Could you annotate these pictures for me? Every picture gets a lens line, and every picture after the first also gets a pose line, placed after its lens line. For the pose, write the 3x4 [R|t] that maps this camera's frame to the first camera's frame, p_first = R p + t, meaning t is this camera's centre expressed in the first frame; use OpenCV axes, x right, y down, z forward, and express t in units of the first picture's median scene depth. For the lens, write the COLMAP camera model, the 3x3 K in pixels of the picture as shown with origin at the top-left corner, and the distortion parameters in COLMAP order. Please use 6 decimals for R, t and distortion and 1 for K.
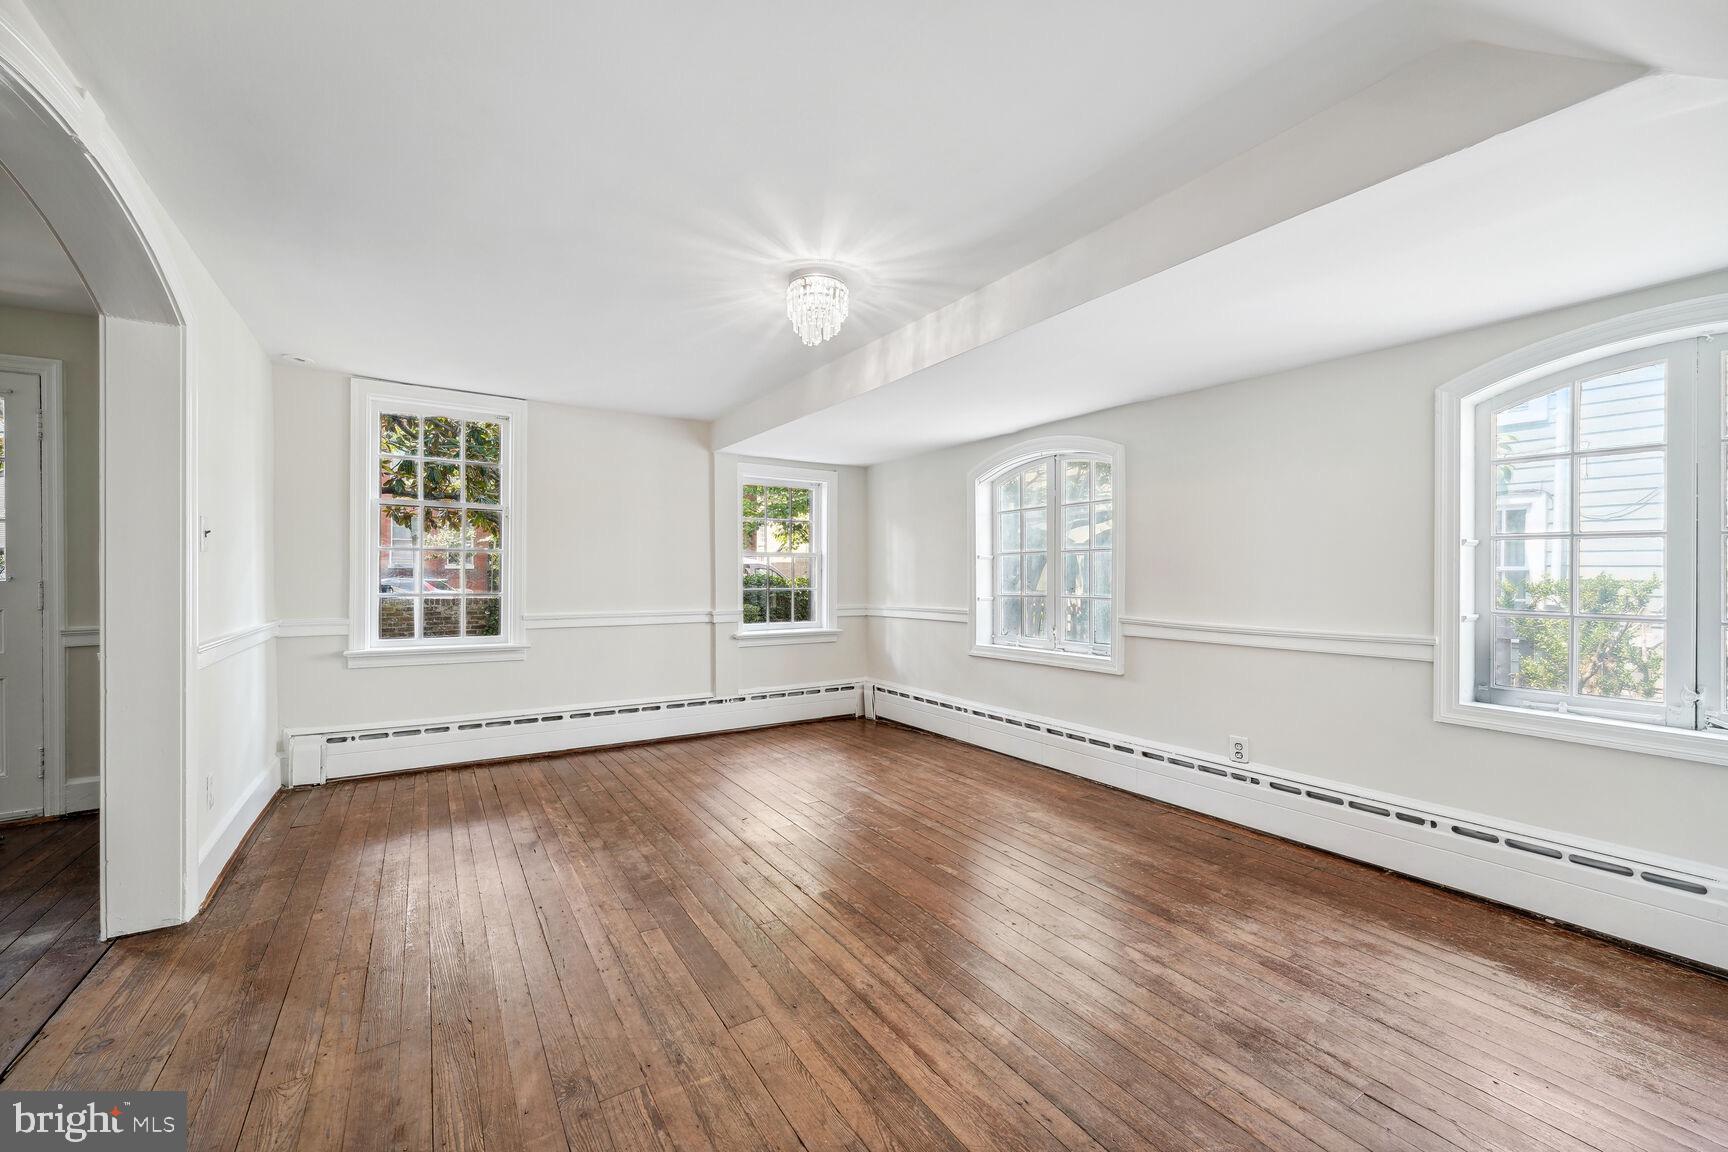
lens RADIAL K [[694.2, 0, 864.0], [0, 694.2, 576.0], [0, 0, 1]] dist [-0.001432, -0.000340]
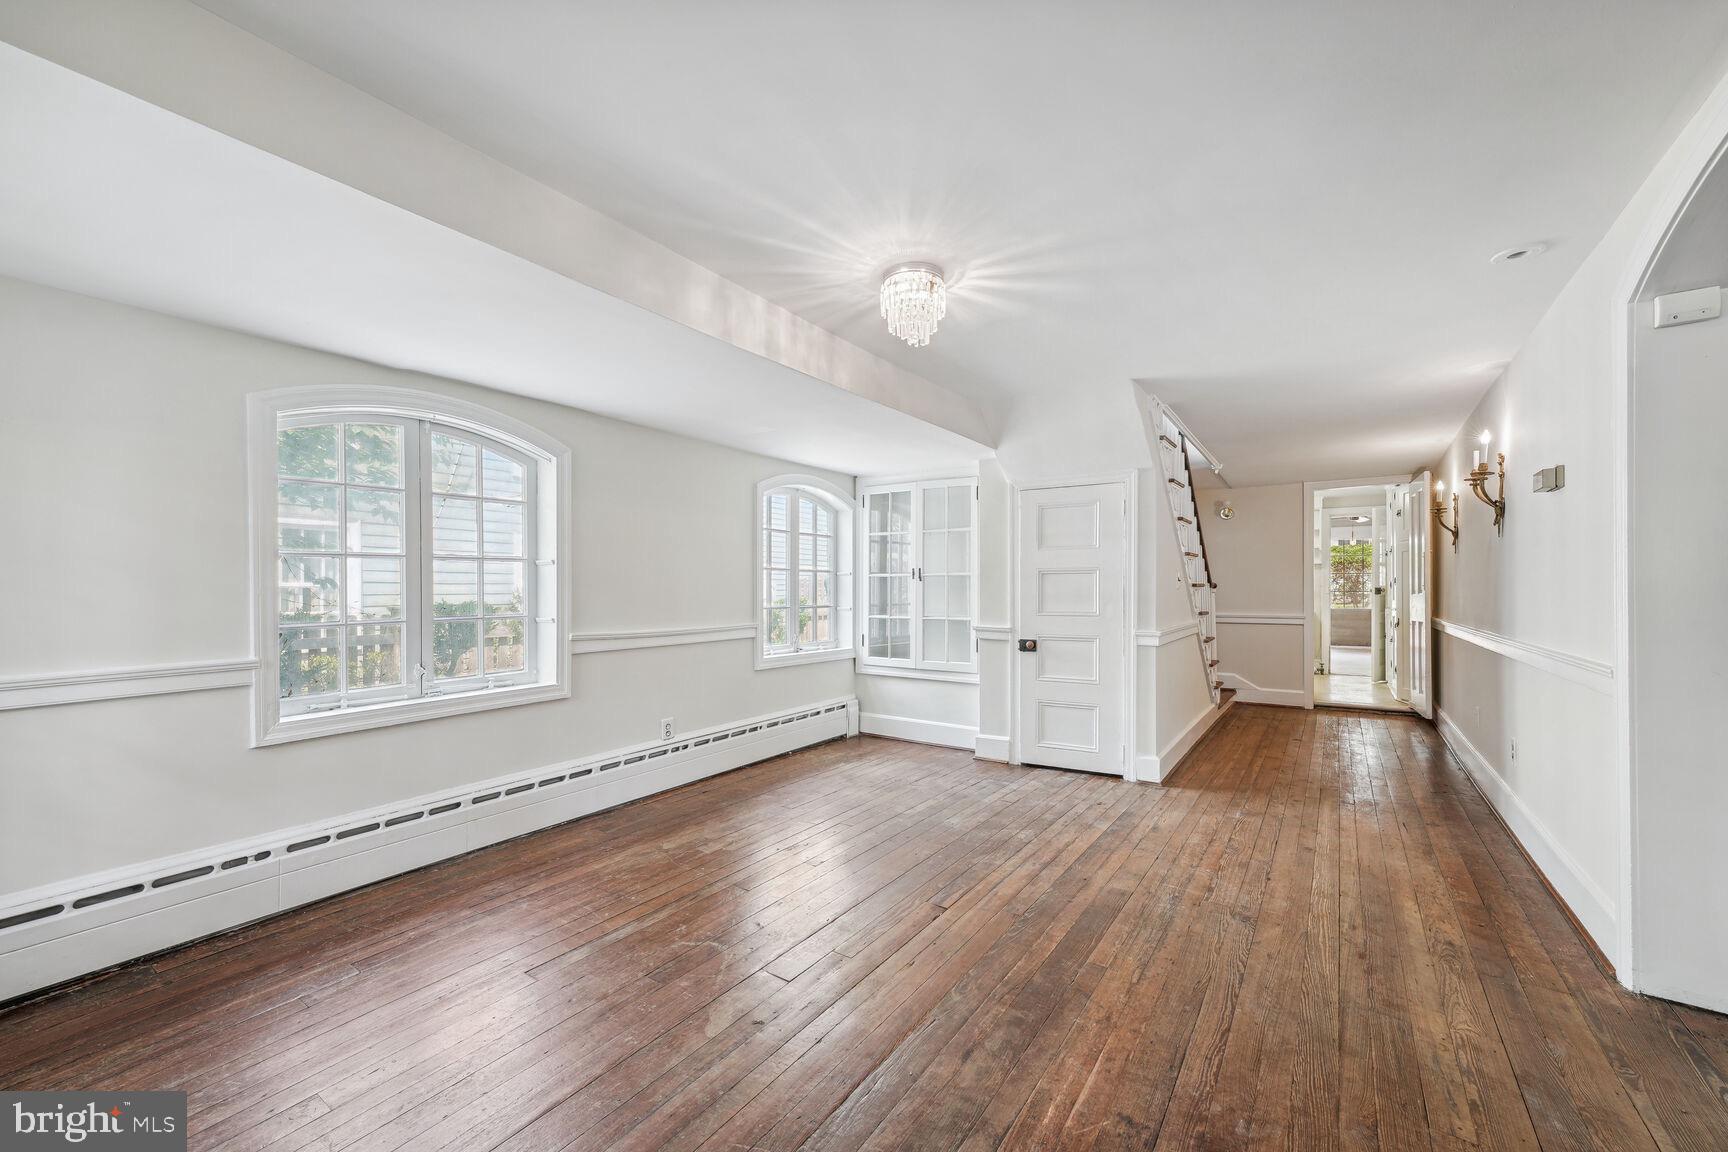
lens RADIAL K [[696.0, 0, 863.7], [0, 696.0, 591.9], [0, 0, 1]] dist [0.052160, -0.000027]
pose [[-0.395214, -0.002957, 0.918584, -0.758202], [0.004616, 0.999976, 0.005205, -0.000478], [-0.918577, 0.006297, -0.395191, 1.186491]]
